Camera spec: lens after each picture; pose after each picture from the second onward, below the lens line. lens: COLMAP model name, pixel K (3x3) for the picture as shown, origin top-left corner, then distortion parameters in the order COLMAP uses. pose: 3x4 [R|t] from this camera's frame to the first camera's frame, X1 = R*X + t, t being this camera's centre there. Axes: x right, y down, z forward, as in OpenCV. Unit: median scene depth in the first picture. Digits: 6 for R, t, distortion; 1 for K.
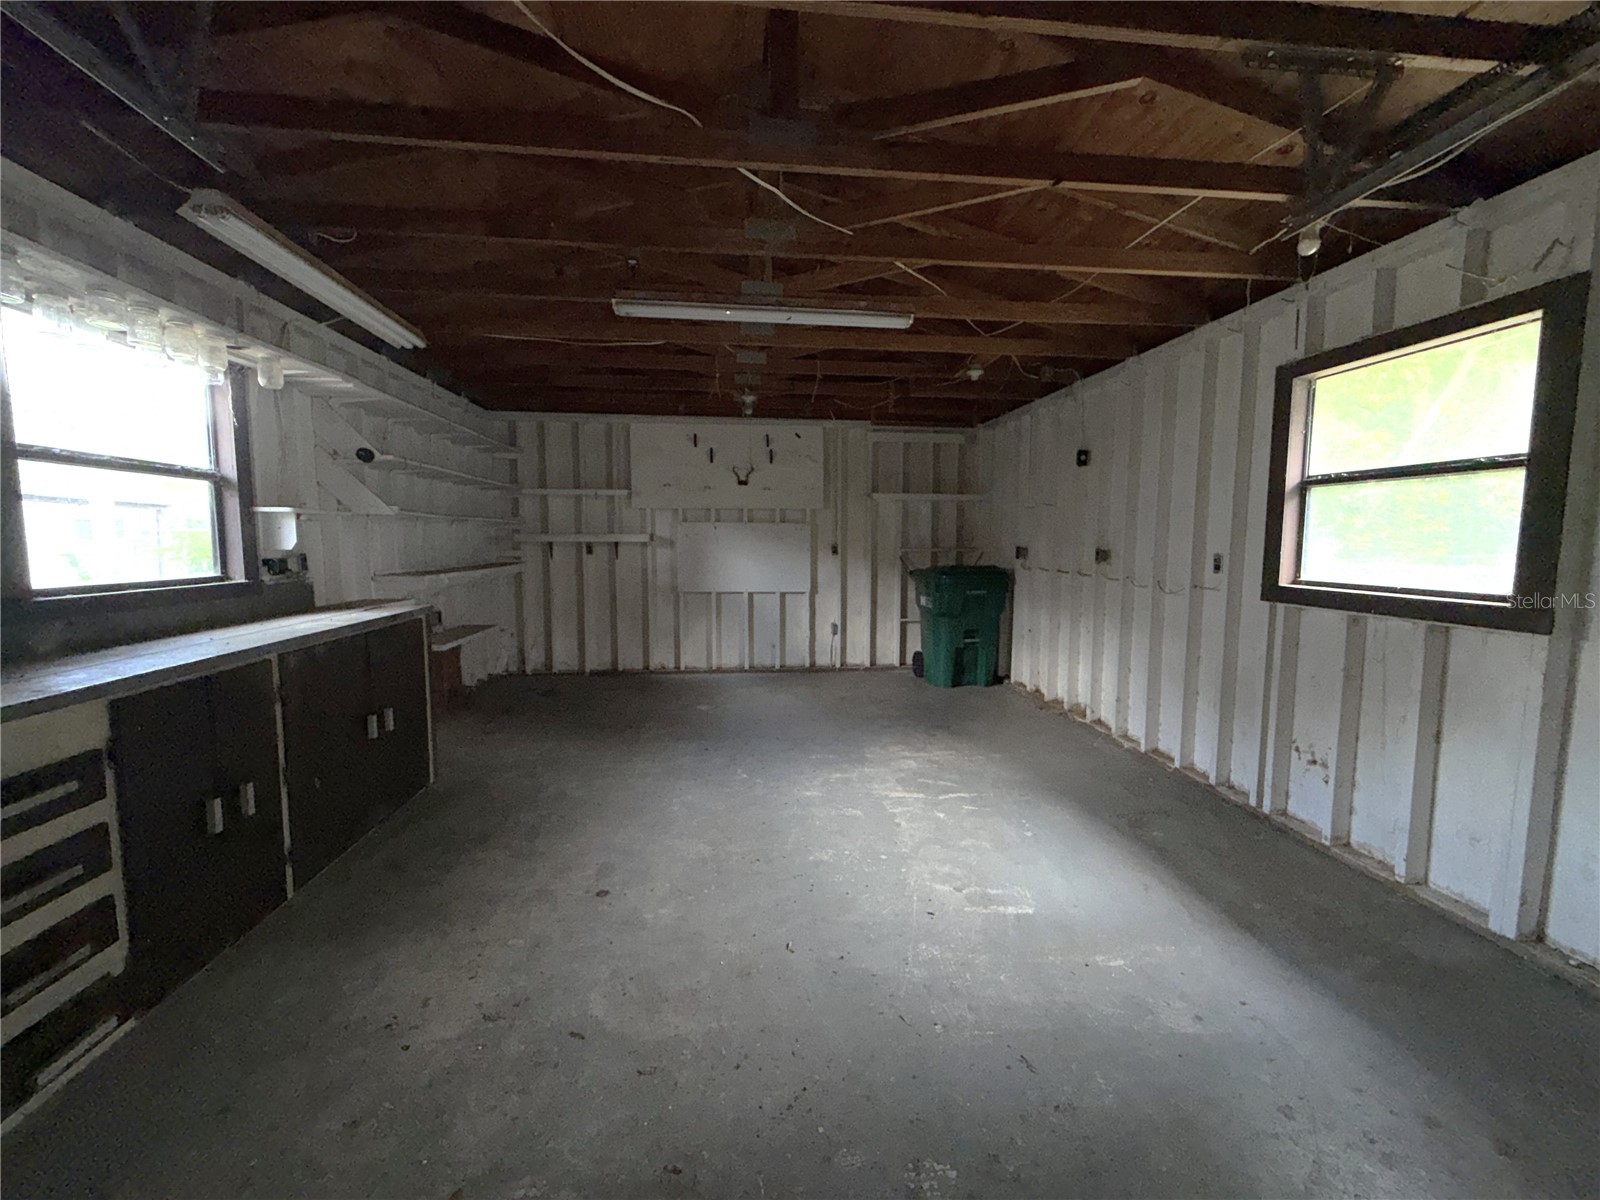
lens RADIAL K [[640.3, 0, 796.6], [0, 640.3, 598.5], [0, 0, 1]] dist [-0.000009, -0.000066]
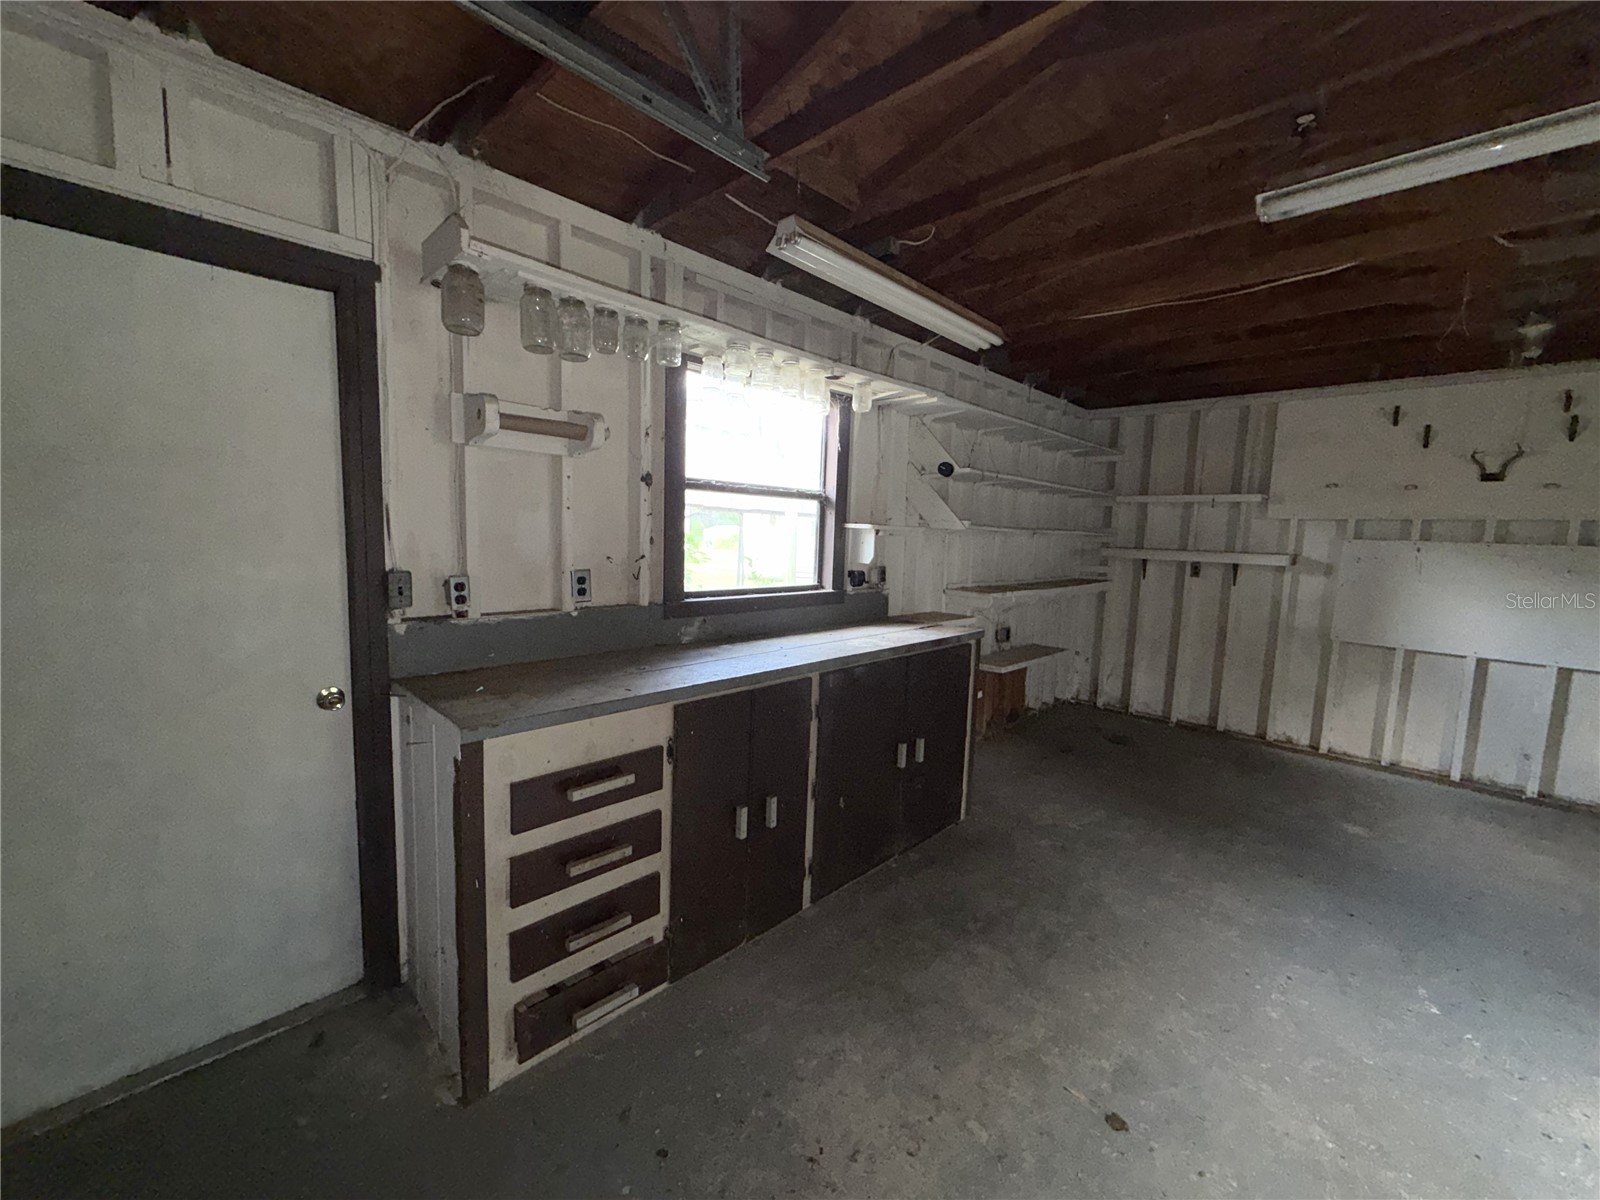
lens RADIAL K [[640.3, 0, 796.6], [0, 640.3, 598.5], [0, 0, 1]] dist [-0.000009, -0.000066]
pose [[0.631474, 0.100089, -0.768910, -0.045901], [-0.102766, 0.993689, 0.044952, -0.054614], [0.768557, 0.050632, 0.637774, 0.236909]]
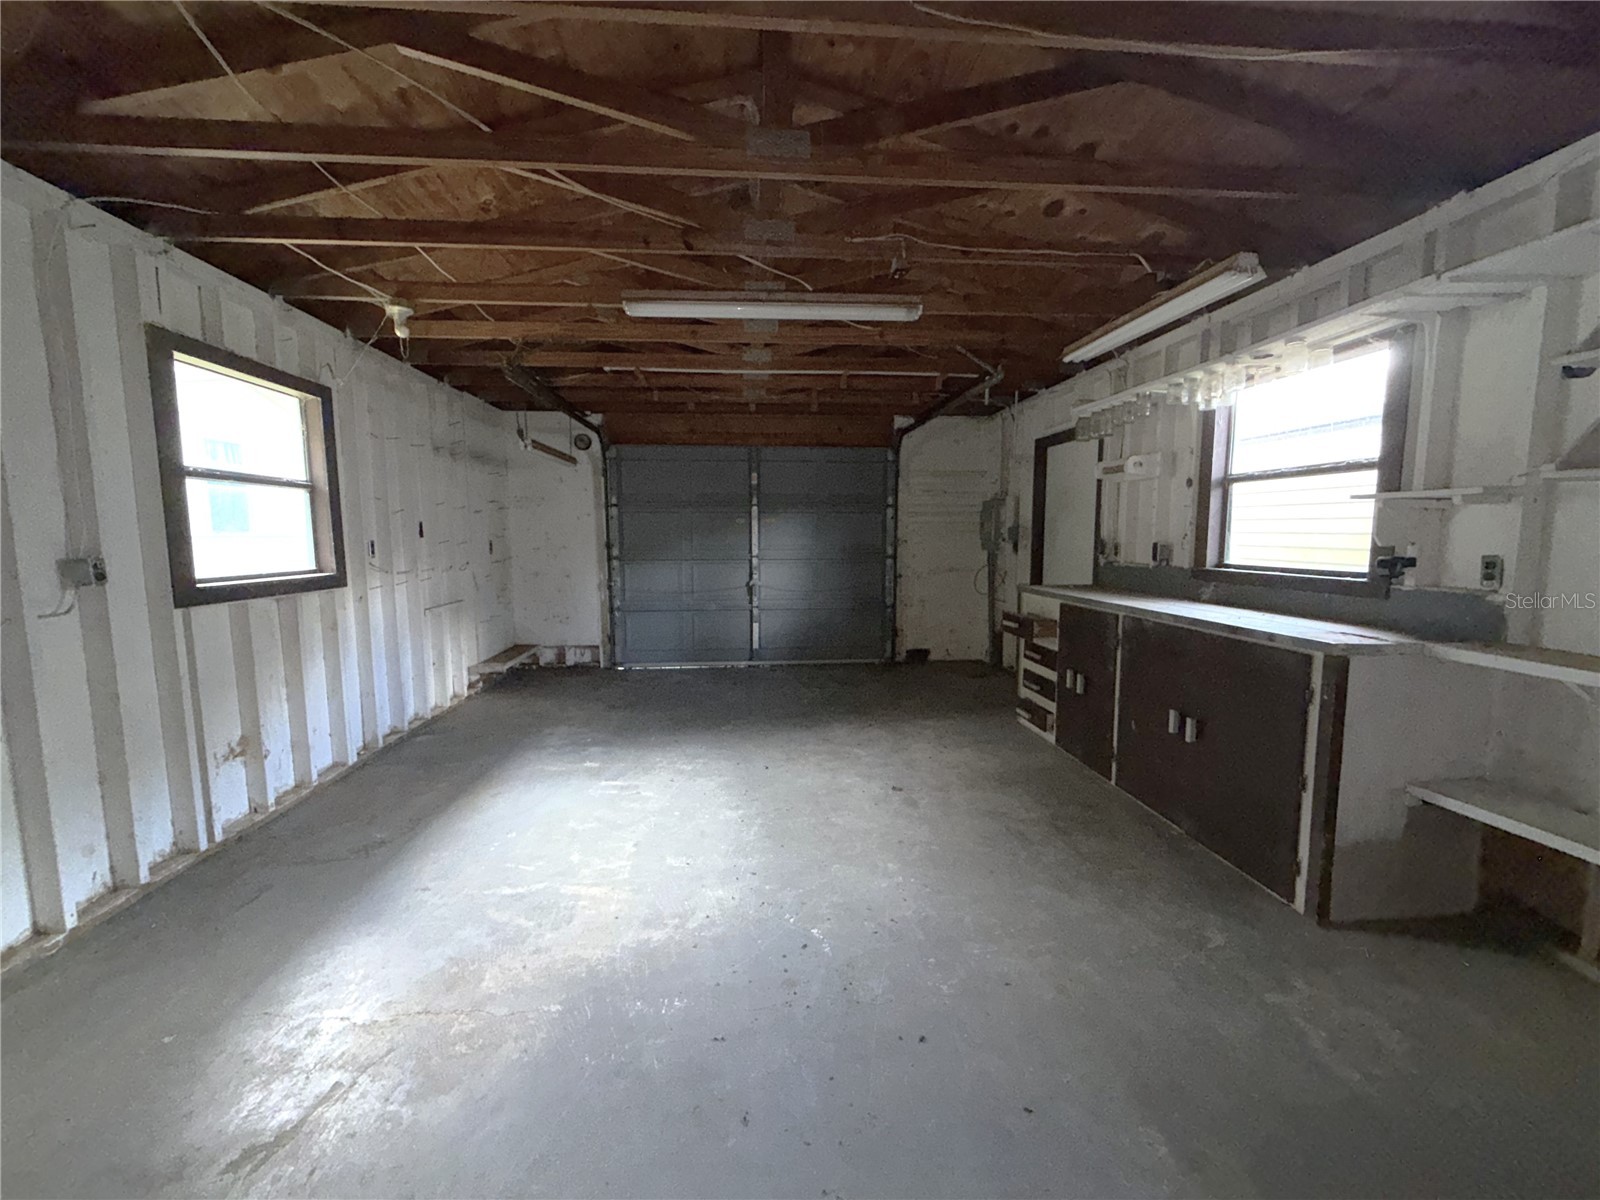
lens RADIAL K [[640.3, 0, 796.6], [0, 640.3, 598.5], [0, 0, 1]] dist [-0.000009, -0.000066]
pose [[-0.999712, -0.000781, 0.024004, -0.091776], [0.003911, 0.980833, 0.194813, -0.168798], [-0.023696, 0.194851, -0.980547, 1.796124]]
